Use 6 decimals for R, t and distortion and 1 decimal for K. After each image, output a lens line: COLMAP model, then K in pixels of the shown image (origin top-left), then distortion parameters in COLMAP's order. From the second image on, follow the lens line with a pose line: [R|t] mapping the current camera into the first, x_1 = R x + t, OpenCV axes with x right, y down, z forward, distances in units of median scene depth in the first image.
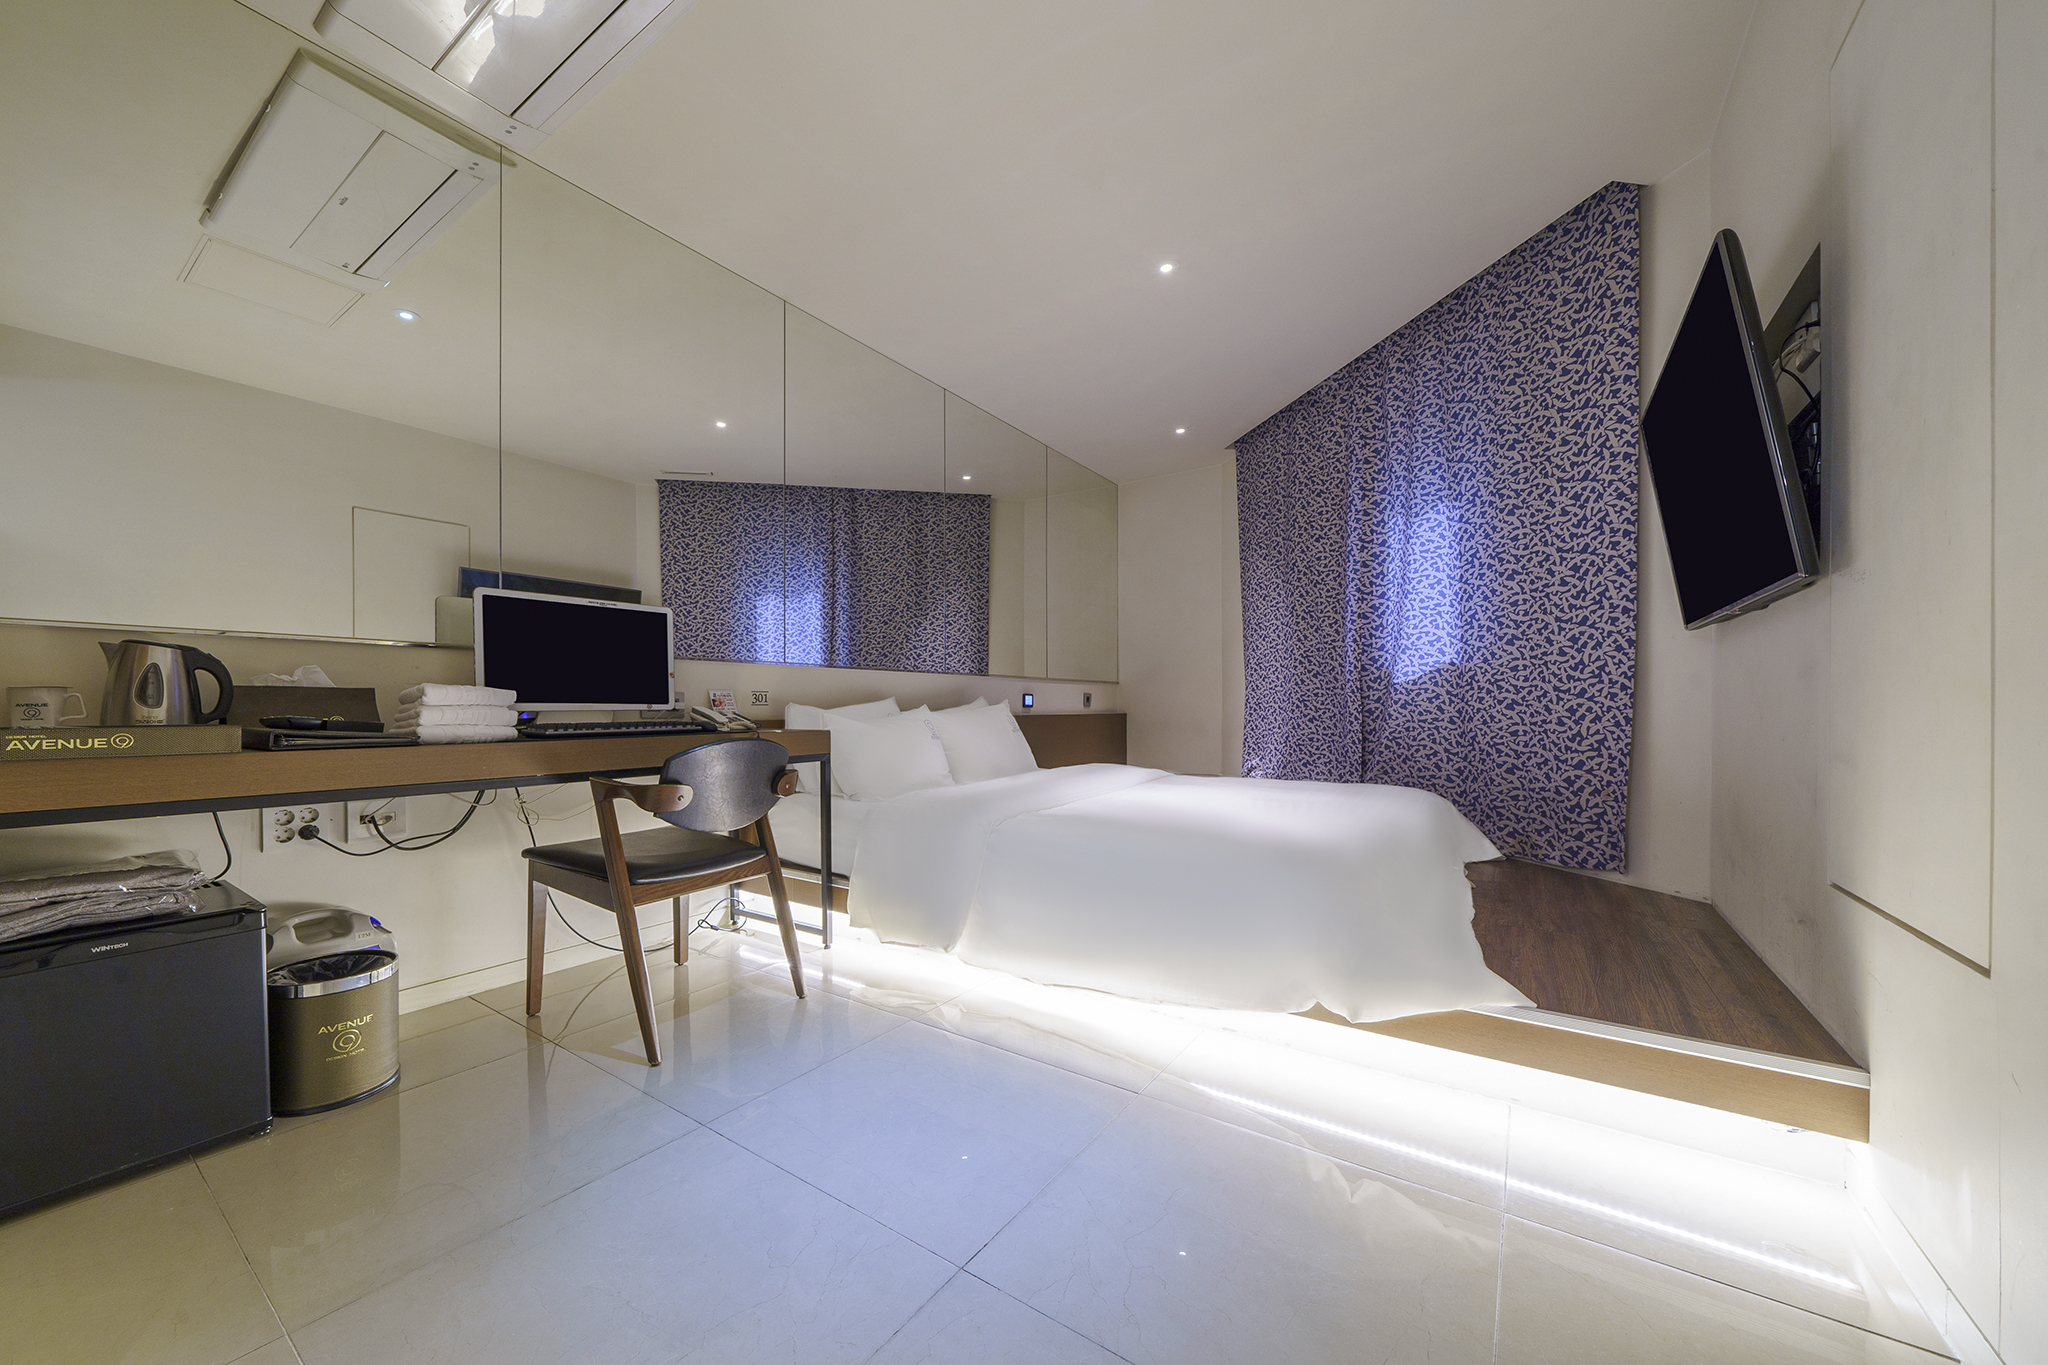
lens RADIAL K [[713.9, 0, 1021.0], [0, 713.9, 708.0], [0, 0, 1]] dist [0.000007, 0.000018]
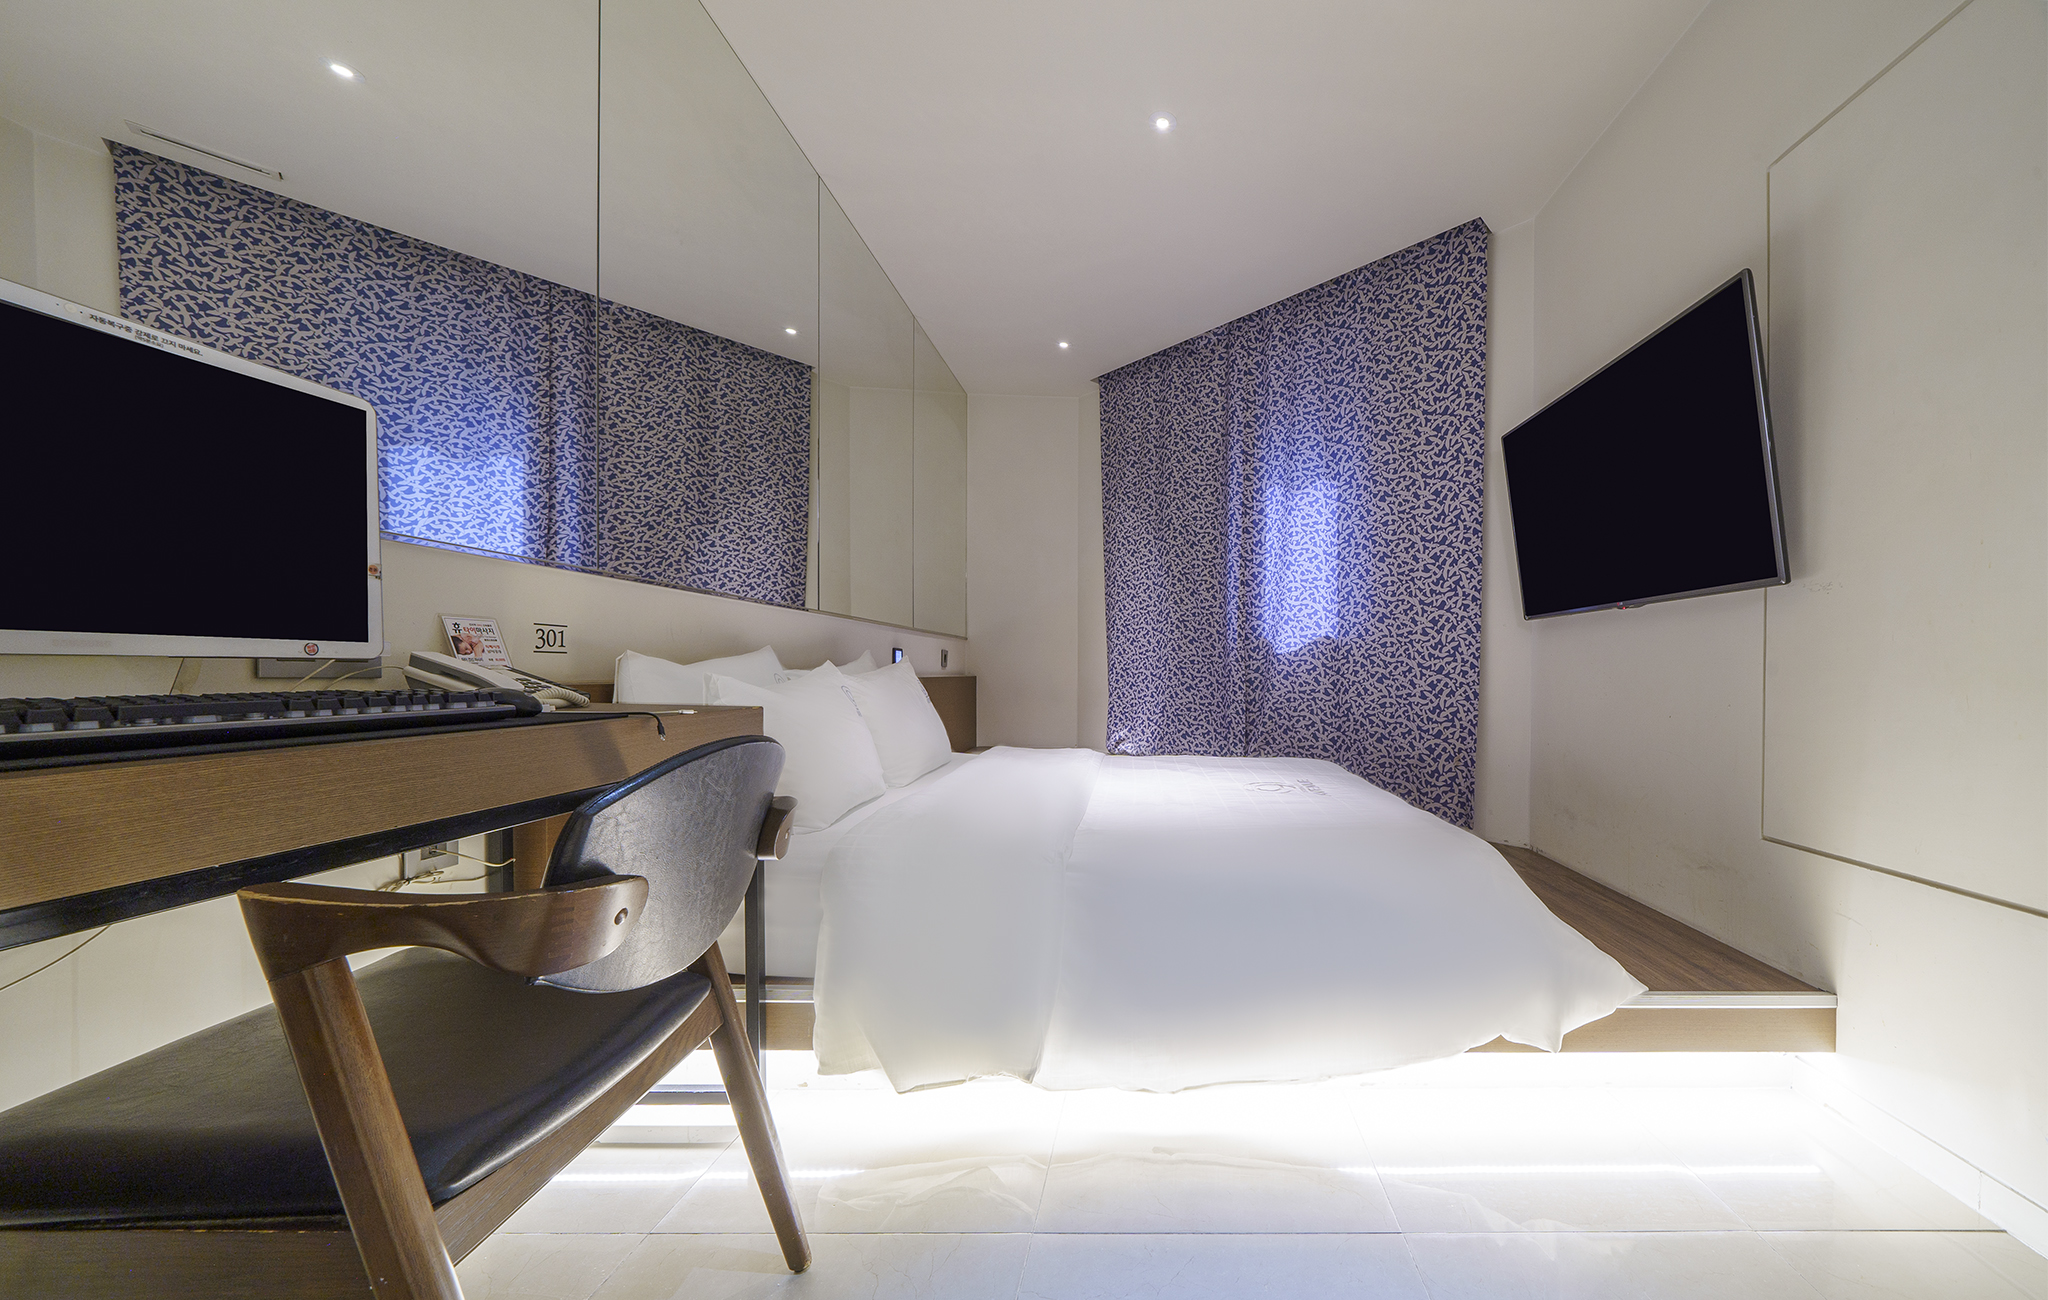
lens RADIAL K [[703.5, 0, 1024.5], [0, 703.5, 679.7], [0, 0, 1]] dist [-0.000932, -0.001609]
pose [[0.841000, 0.017191, 0.540762, -0.322616], [-0.029345, 0.999473, 0.013863, -0.001637], [-0.540239, -0.027528, 0.841061, 0.386321]]
